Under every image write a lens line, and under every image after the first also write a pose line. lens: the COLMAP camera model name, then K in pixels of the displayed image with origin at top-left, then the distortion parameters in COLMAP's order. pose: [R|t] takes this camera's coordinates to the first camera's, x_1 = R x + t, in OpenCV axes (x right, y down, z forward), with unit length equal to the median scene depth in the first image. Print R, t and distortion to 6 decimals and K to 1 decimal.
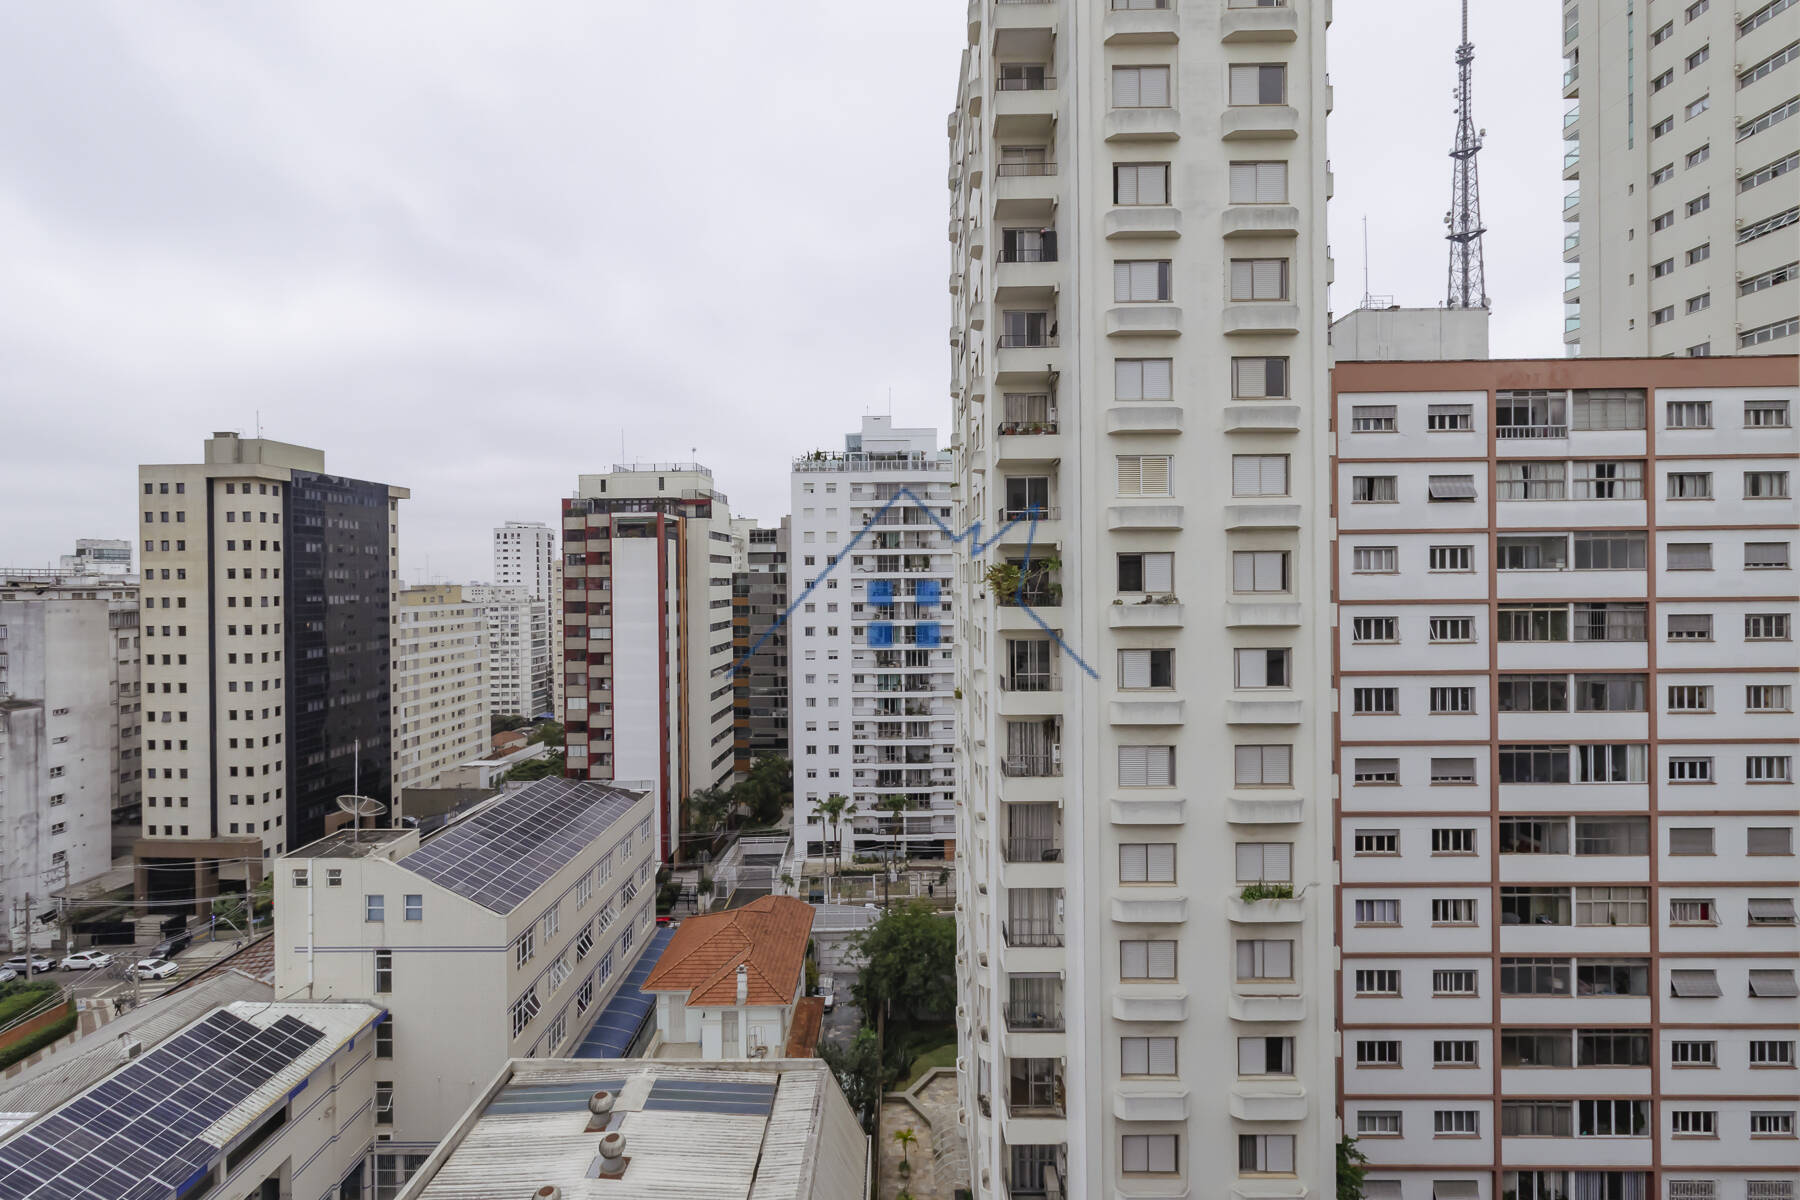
lens RADIAL K [[854.2, 0, 943.7], [0, 854.2, 580.4], [0, 0, 1]] dist [0.003038, 0.000883]
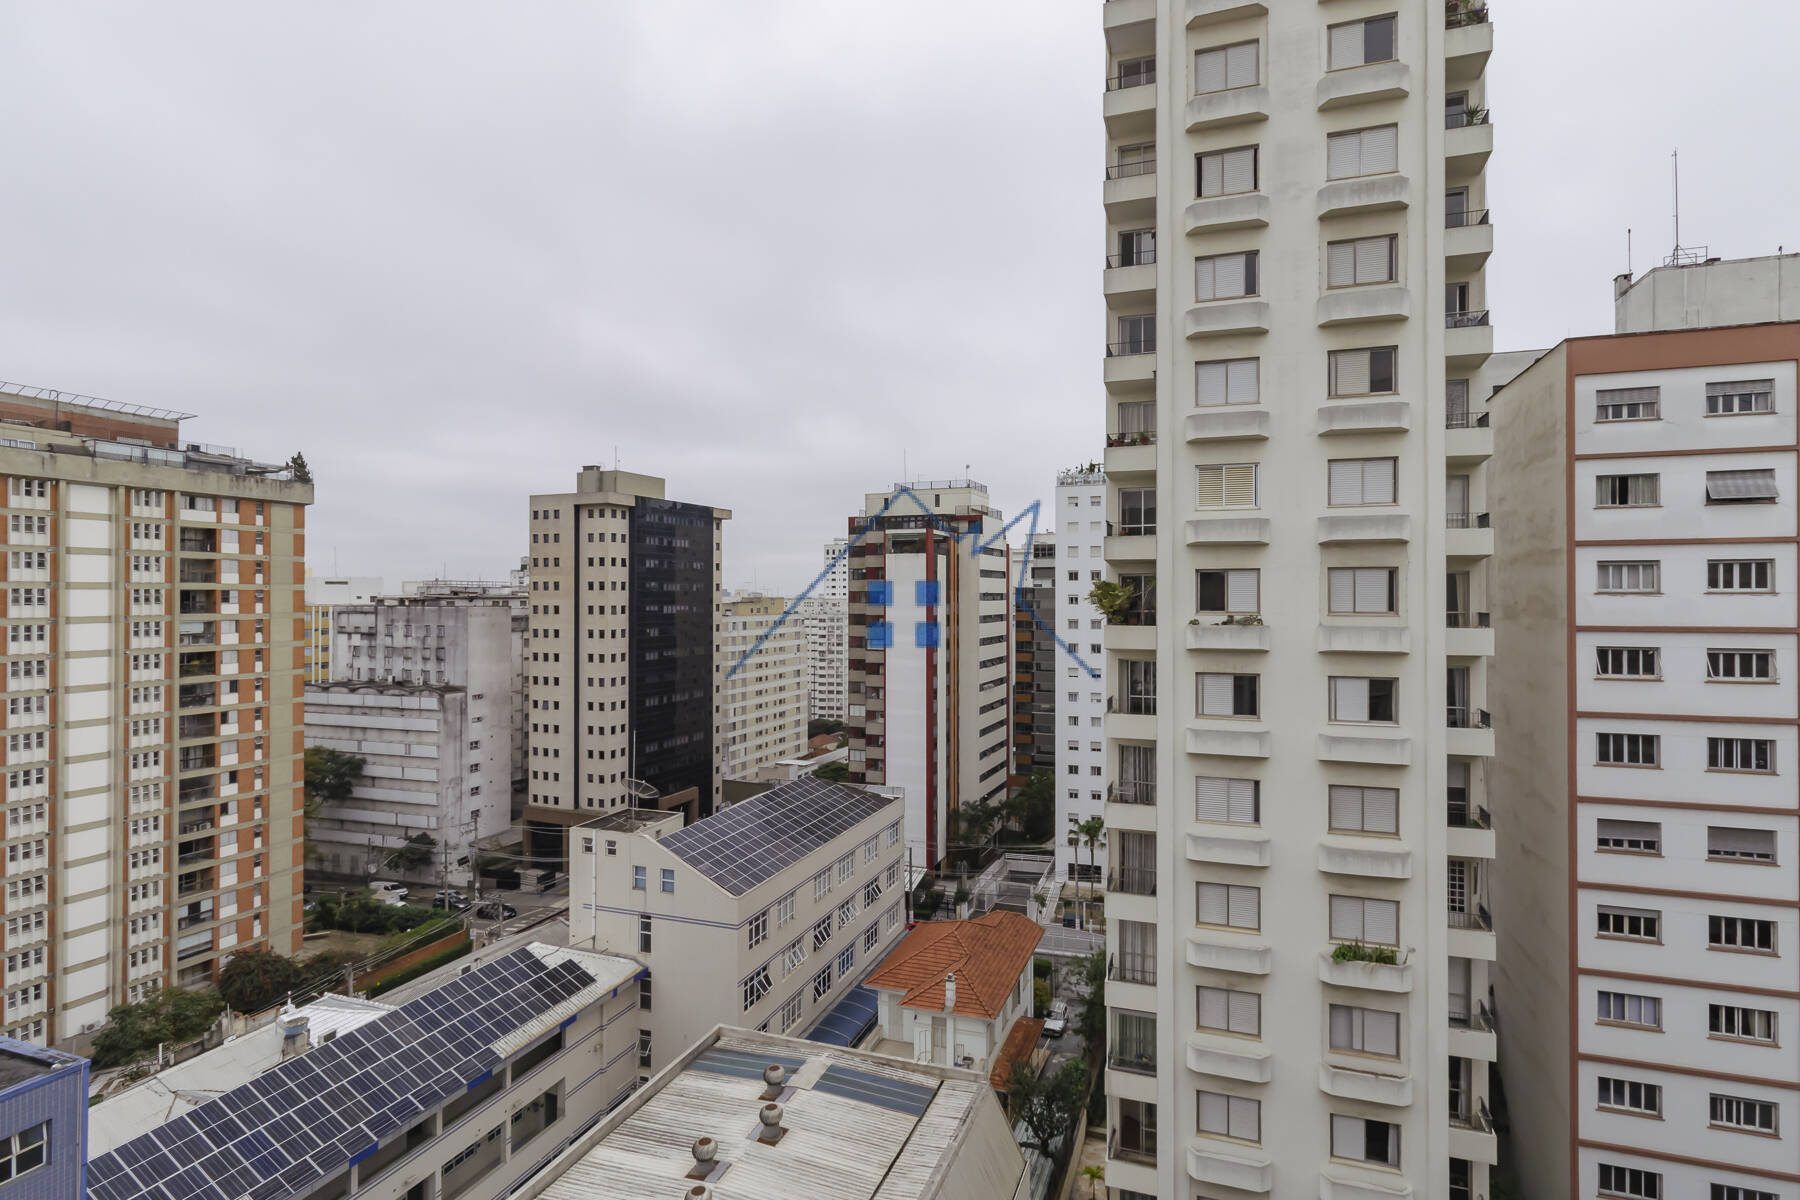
lens RADIAL K [[882.3, 0, 961.3], [0, 882.3, 591.2], [0, 0, 1]] dist [0.002668, 0.000403]
pose [[0.951903, 0.007236, -0.306313, 0.107024], [-0.008902, 0.999952, -0.004042, -0.001031], [0.306269, 0.006575, 0.951922, 0.001013]]
